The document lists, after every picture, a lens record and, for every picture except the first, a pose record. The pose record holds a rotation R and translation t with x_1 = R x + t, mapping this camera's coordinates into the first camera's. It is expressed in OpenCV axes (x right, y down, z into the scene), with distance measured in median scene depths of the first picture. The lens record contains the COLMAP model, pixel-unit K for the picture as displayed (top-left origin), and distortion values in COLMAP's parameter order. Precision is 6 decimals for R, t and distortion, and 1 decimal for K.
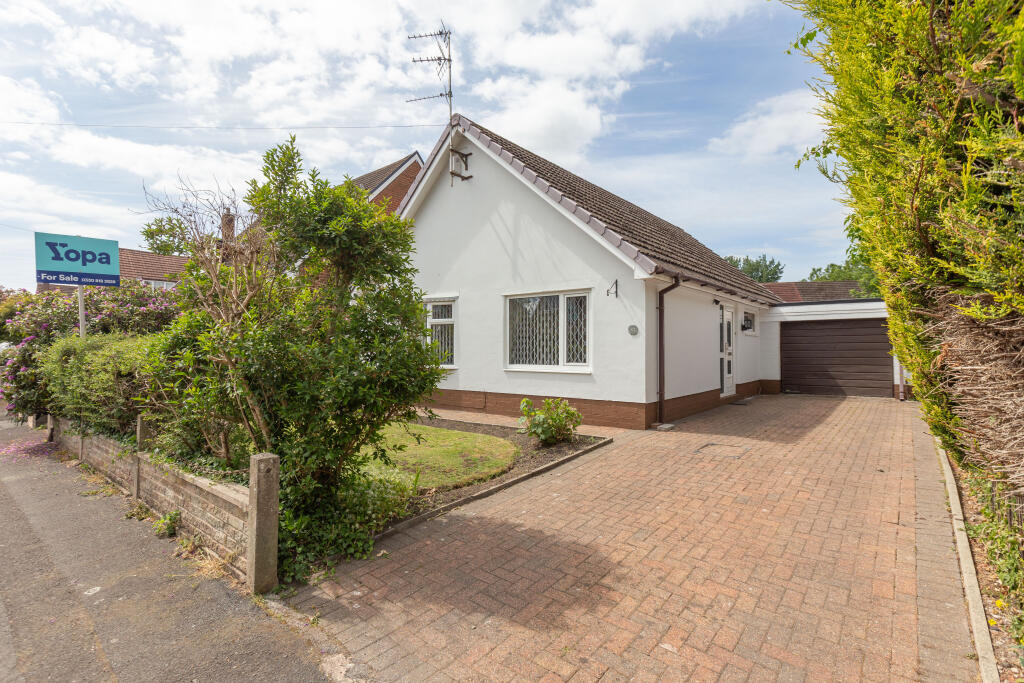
lens RADIAL K [[480.0, 0, 513.2], [0, 480.0, 324.1], [0, 0, 1]] dist [0.001091, 0.000674]
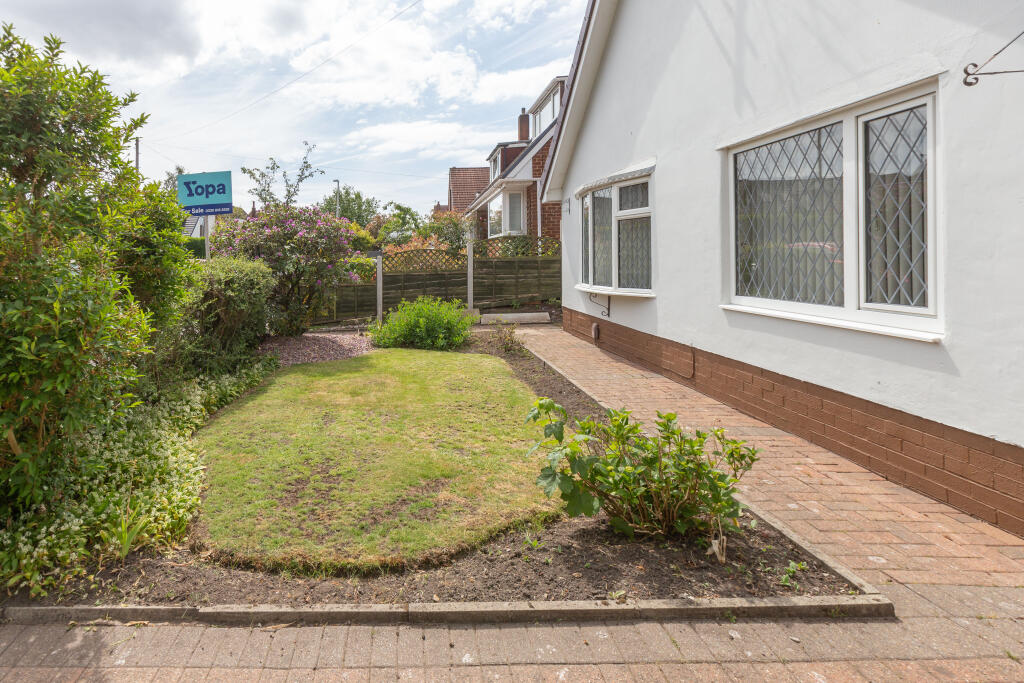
lens RADIAL K [[496.3, 0, 512.1], [0, 496.3, 251.2], [0, 0, 1]] dist [0.002501, 0.000107]
pose [[0.551983, -0.014106, -0.833736, 0.277749], [0.073440, 0.996794, 0.031756, 0.010108], [0.830615, -0.078758, 0.551249, 0.572617]]
